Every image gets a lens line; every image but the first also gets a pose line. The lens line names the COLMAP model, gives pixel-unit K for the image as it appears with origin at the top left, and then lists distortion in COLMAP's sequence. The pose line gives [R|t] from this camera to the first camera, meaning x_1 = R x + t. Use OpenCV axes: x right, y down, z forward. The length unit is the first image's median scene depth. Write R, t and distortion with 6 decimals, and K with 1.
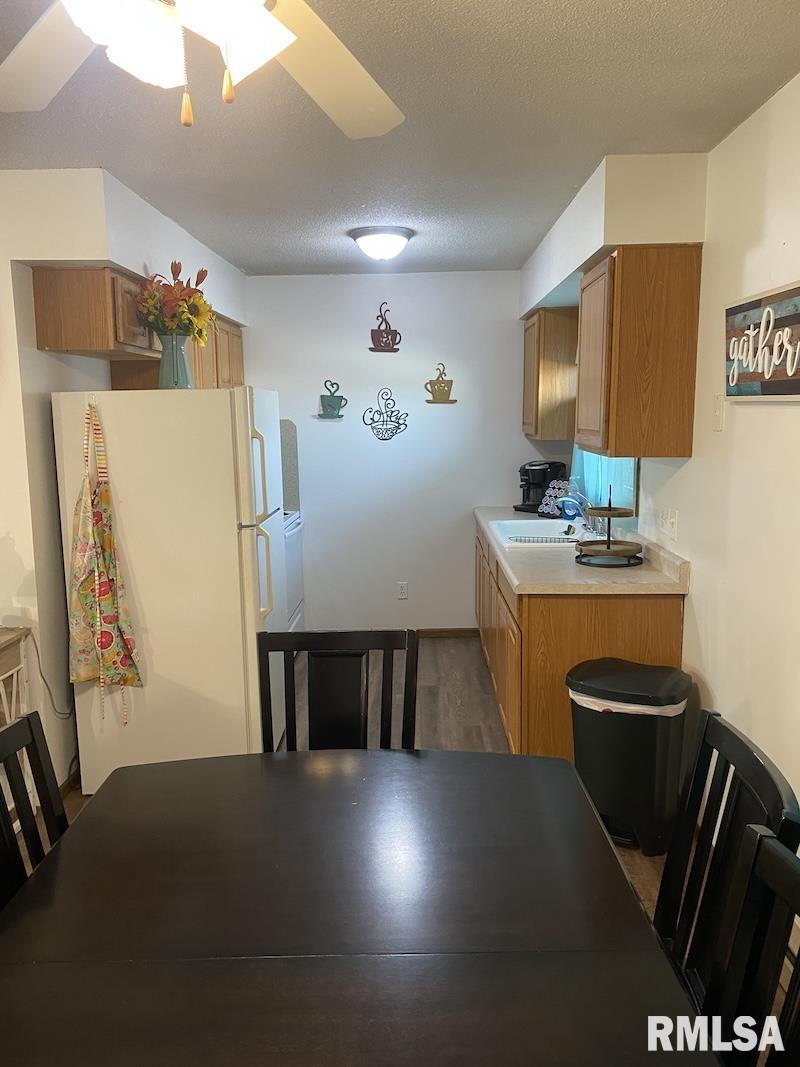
lens RADIAL K [[810.5, 0, 400.0], [0, 810.5, 533.5], [0, 0, 1]] dist [0.157642, -0.166032]
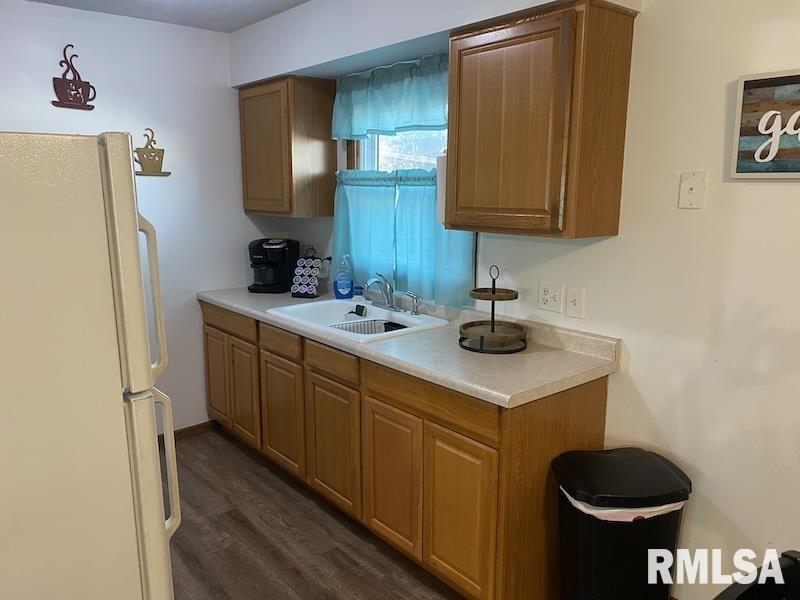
lens RADIAL K [[614.2, 0, 399.6], [0, 614.2, 306.1], [0, 0, 1]] dist [0.048016, -0.049253]
pose [[0.754873, -0.116777, 0.645391, -0.197596], [0.091543, 0.993149, 0.072628, -0.050308], [-0.649451, 0.004256, 0.760391, 0.356695]]
